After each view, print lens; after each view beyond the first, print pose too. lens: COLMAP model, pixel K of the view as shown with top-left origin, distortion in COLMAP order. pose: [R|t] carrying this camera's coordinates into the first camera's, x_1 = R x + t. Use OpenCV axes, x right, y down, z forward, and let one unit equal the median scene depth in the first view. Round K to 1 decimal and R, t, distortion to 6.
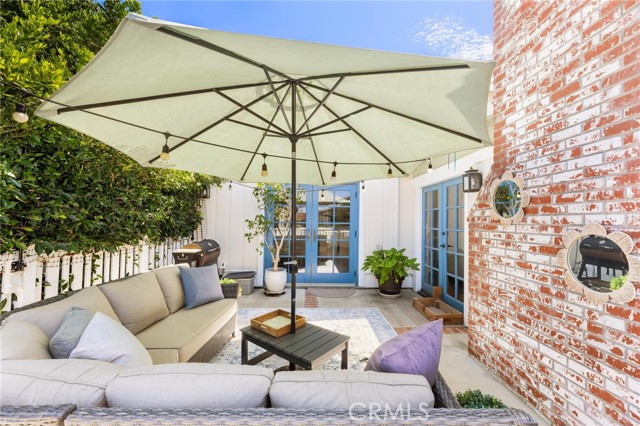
lens RADIAL K [[253.3, 0, 323.4], [0, 253.3, 212.9], [0, 0, 1]] dist [-0.003443, -0.000197]
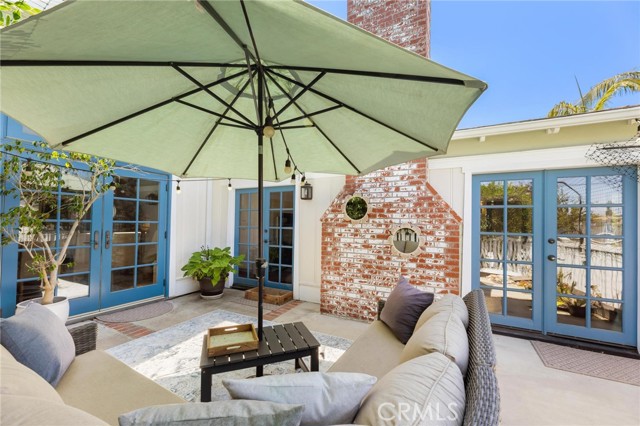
lens RADIAL K [[253.3, 0, 323.3], [0, 253.3, 216.7], [0, 0, 1]] dist [-0.003443, -0.000197]
pose [[0.501777, 0.019805, 0.864770, -0.943418], [-0.038145, 0.999272, -0.000751, 0.012345], [-0.864155, -0.032610, 0.502167, 0.392312]]
